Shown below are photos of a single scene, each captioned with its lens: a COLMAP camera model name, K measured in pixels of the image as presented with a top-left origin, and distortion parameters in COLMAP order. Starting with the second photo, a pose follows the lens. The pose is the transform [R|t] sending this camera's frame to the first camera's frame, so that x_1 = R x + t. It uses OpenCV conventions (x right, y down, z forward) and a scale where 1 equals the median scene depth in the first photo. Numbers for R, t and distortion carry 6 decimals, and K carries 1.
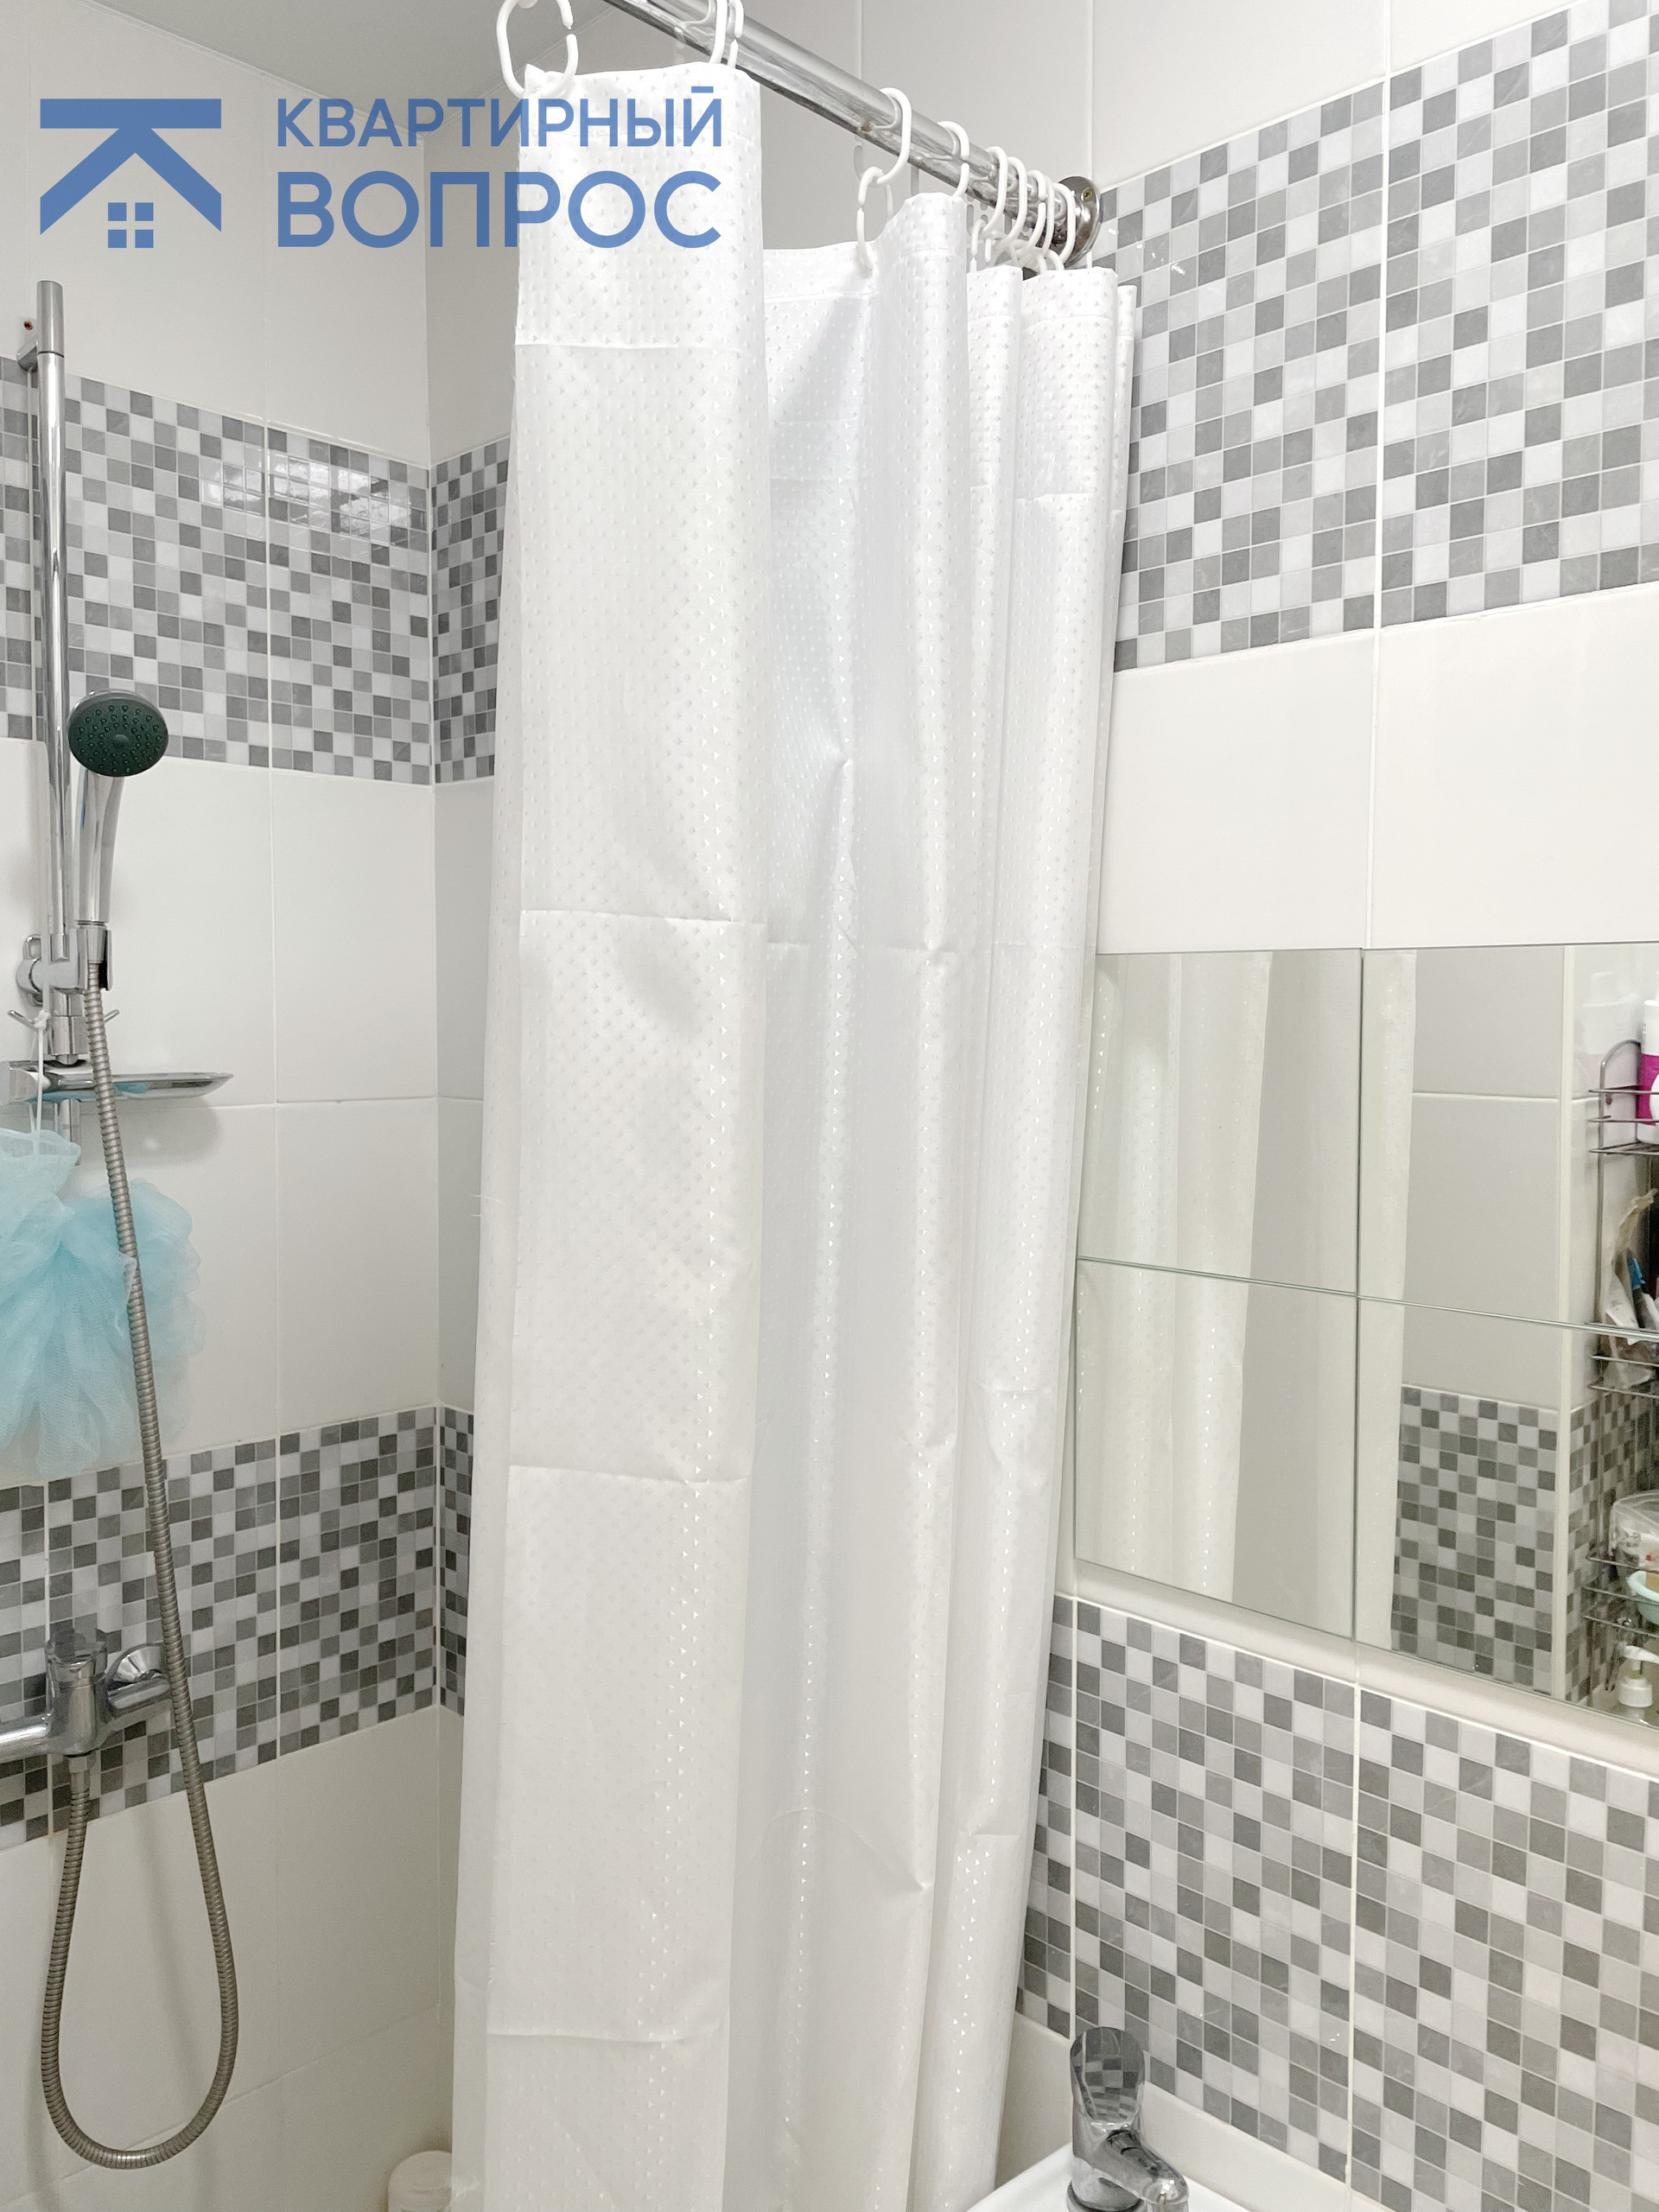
lens RADIAL K [[1677.2, 0, 864.6], [0, 1677.2, 1088.6], [0, 0, 1]] dist [0.066469, -0.094674]
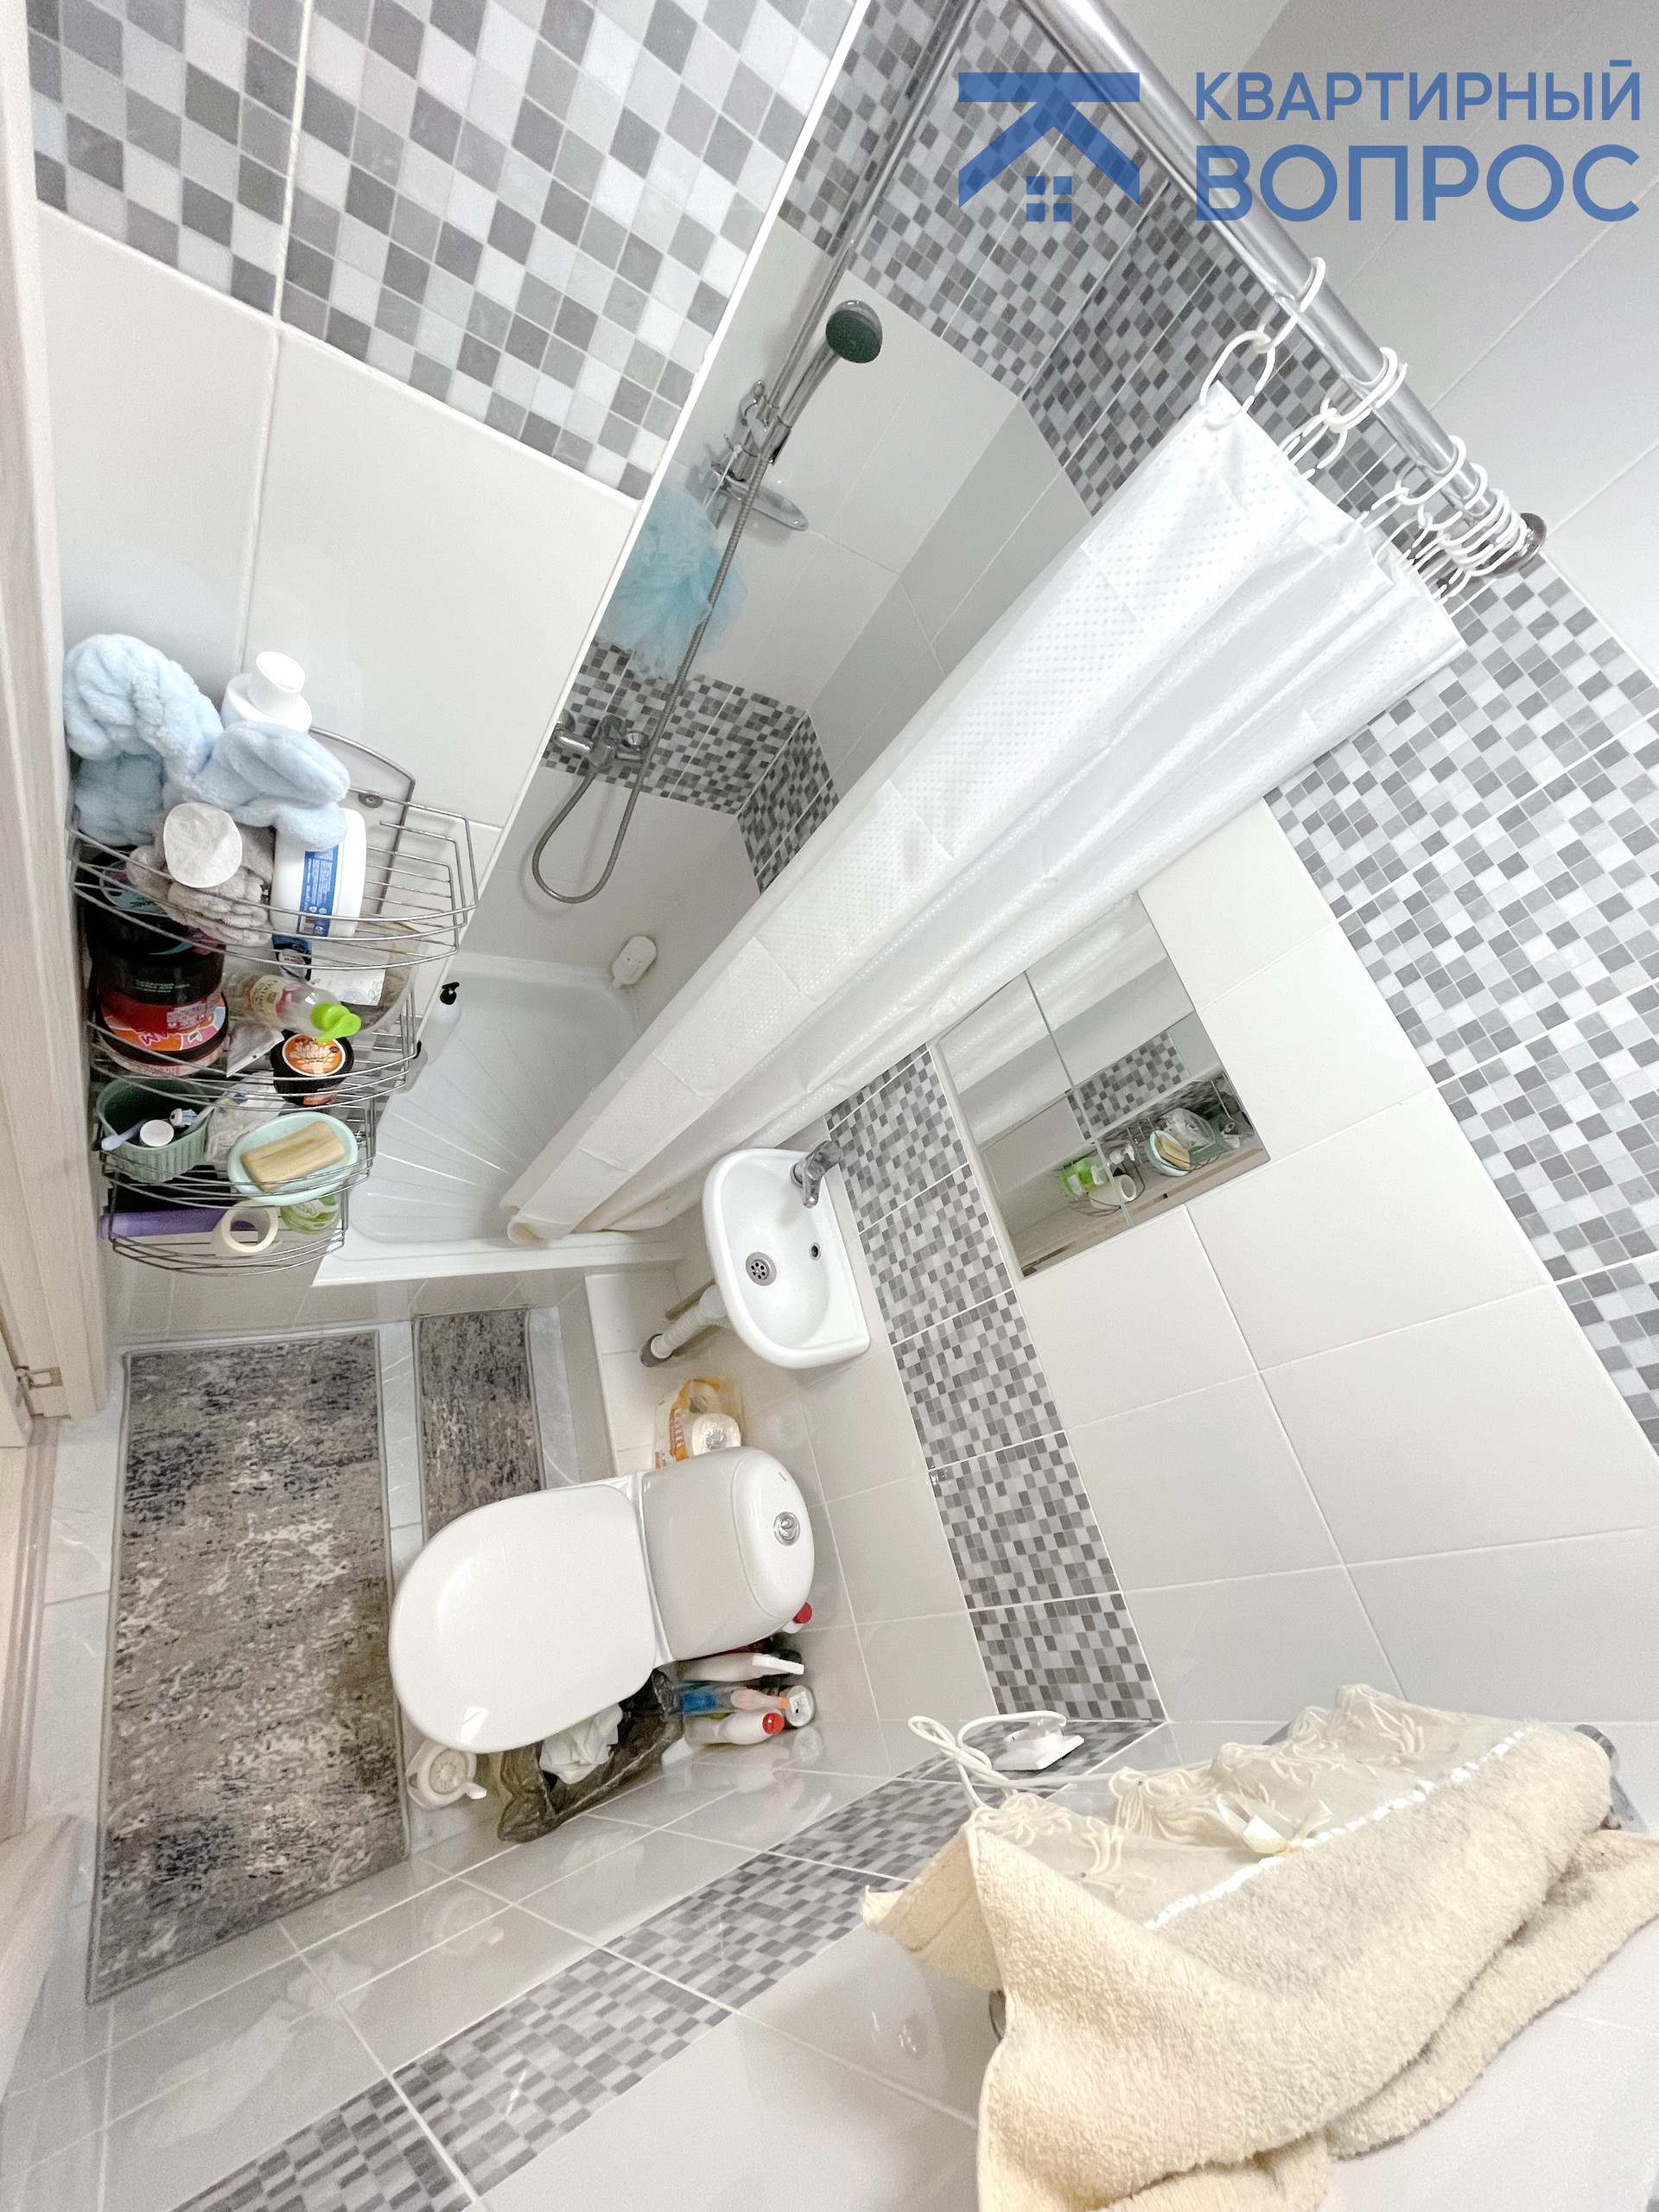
lens RADIAL K [[880.4, 0, 832.0], [0, 880.4, 1105.8], [0, 0, 1]] dist [-0.006818, 0.000242]
pose [[0.745291, 0.652376, 0.137646, -0.112757], [-0.561709, 0.503140, 0.656759, -0.458739], [0.359198, -0.566794, 0.741432, -0.053104]]
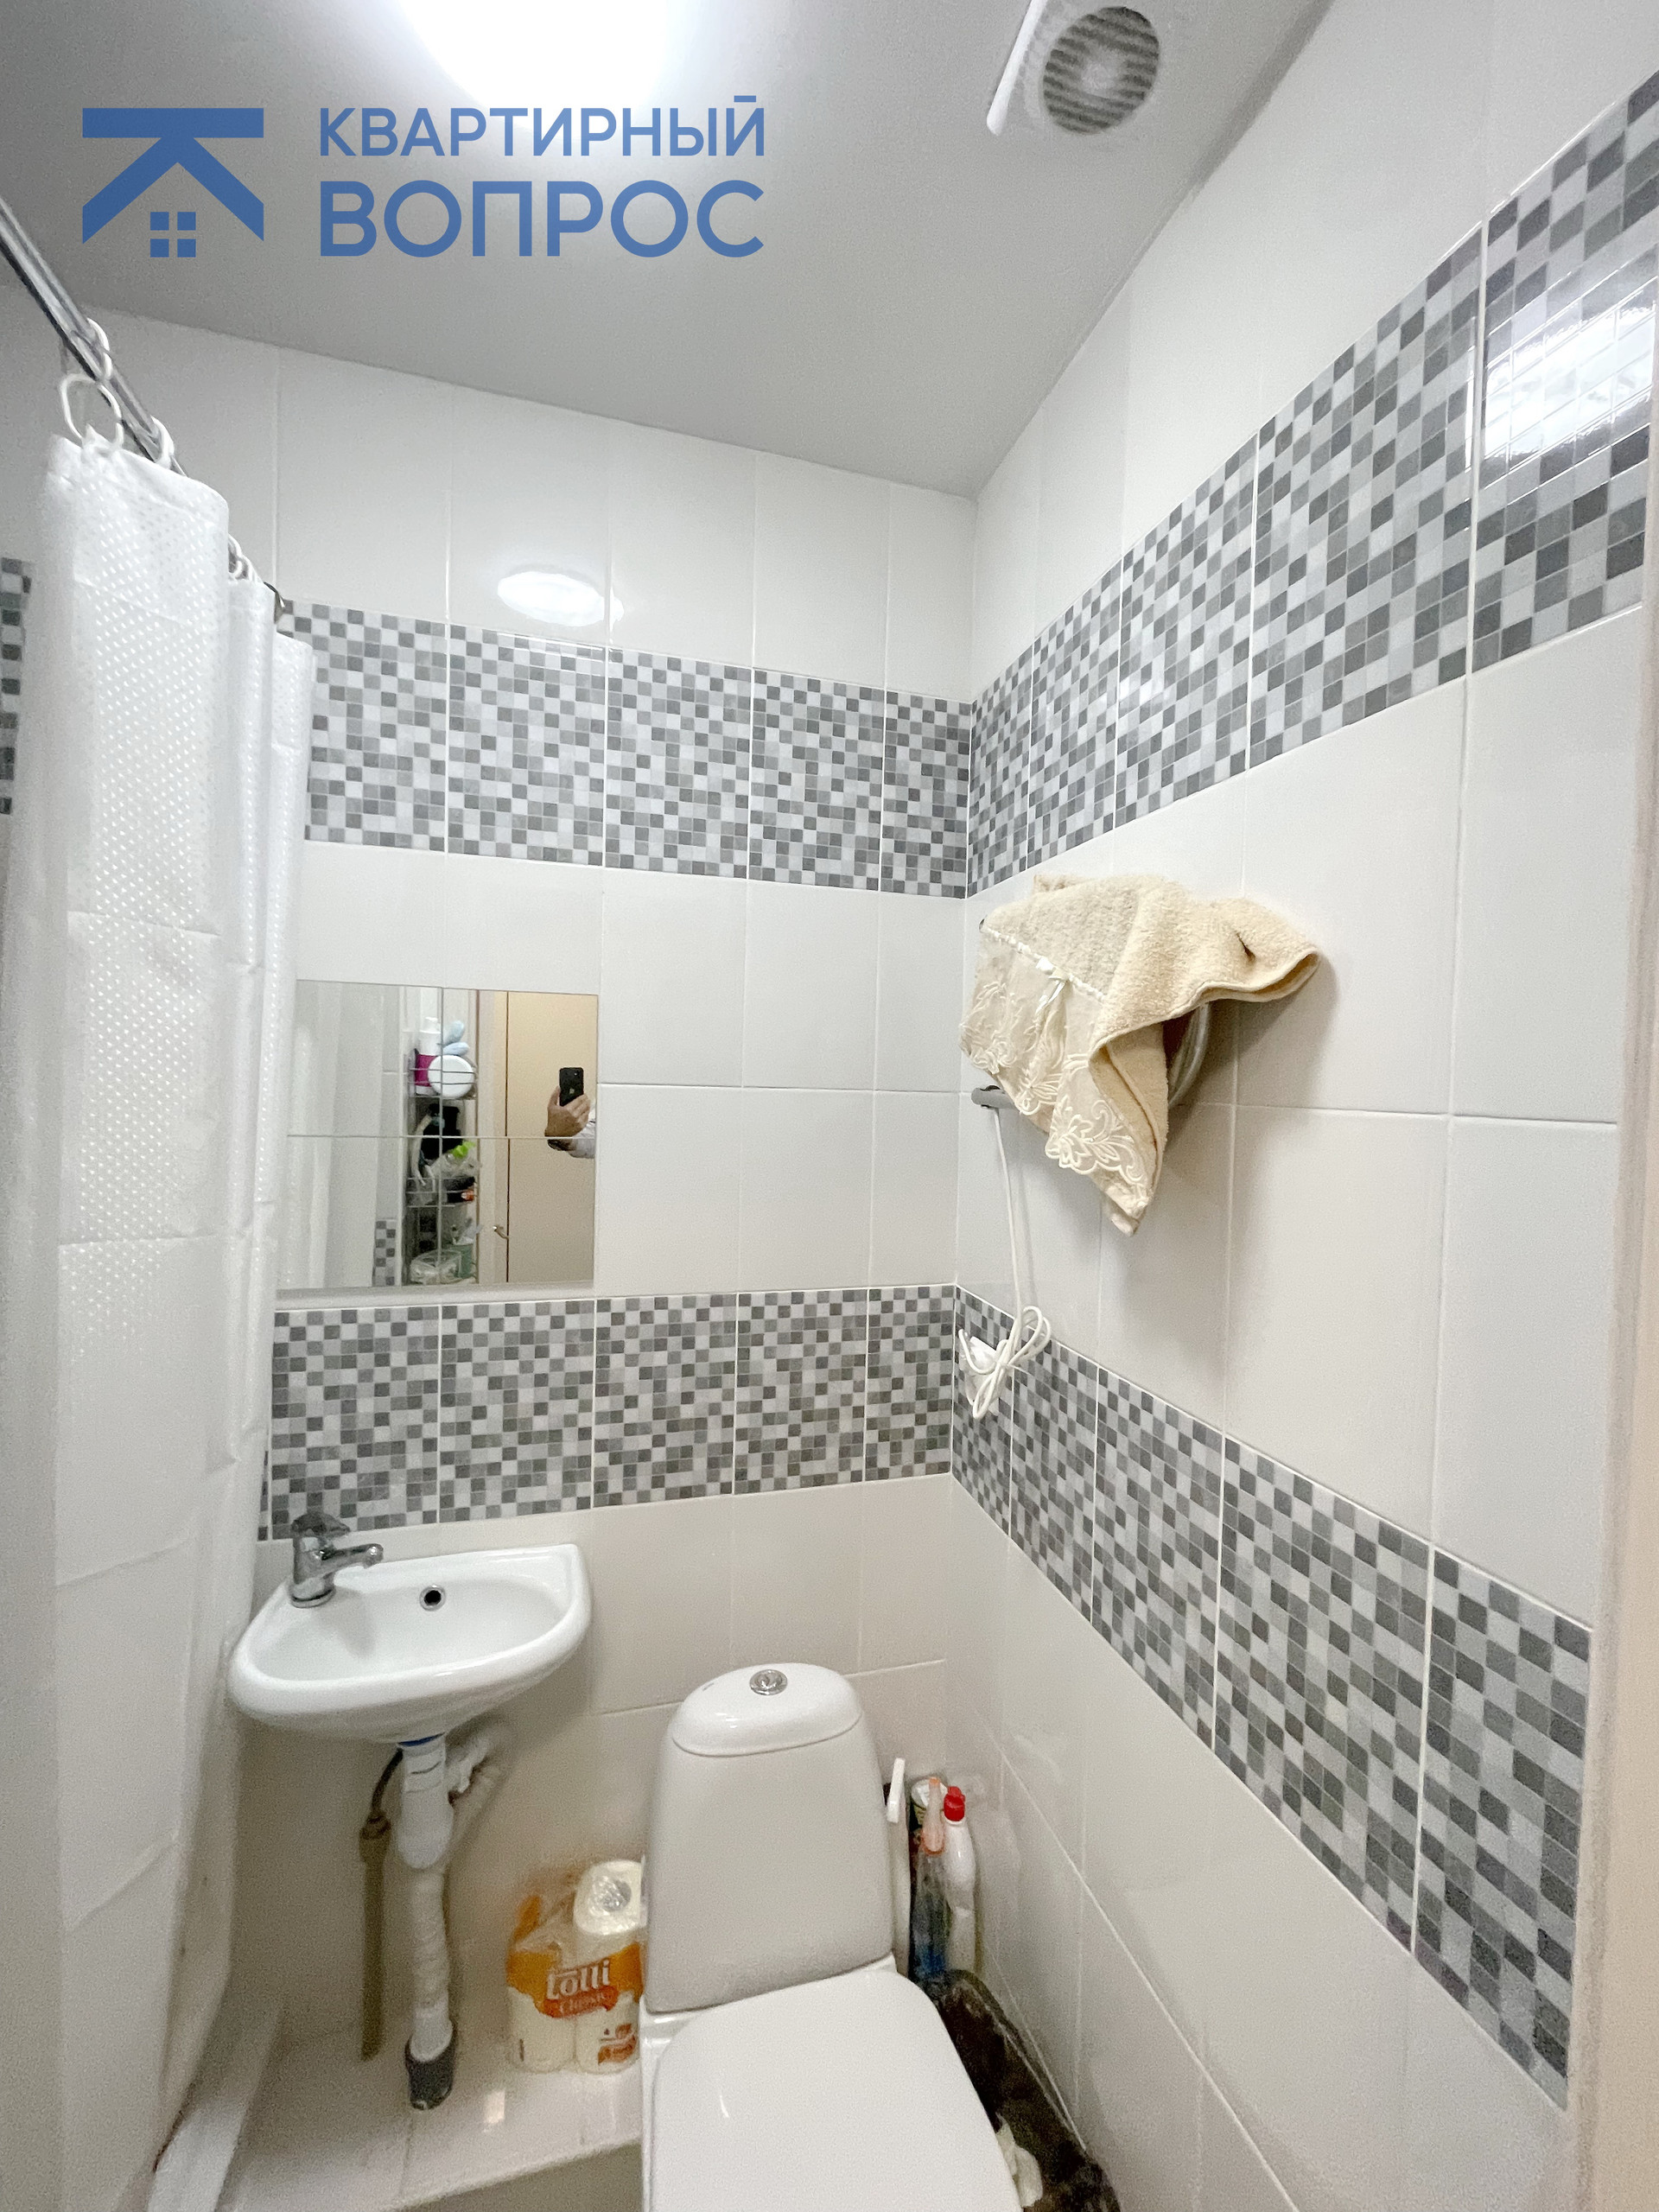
lens RADIAL K [[929.0, 0, 838.0], [0, 929.0, 1118.2], [0, 0, 1]] dist [-0.000582, 0.000562]
pose [[0.496288, -0.020060, 0.867926, -0.516803], [0.020126, 0.999730, 0.011598, 0.087743], [-0.867924, 0.011712, 0.496558, -0.108028]]
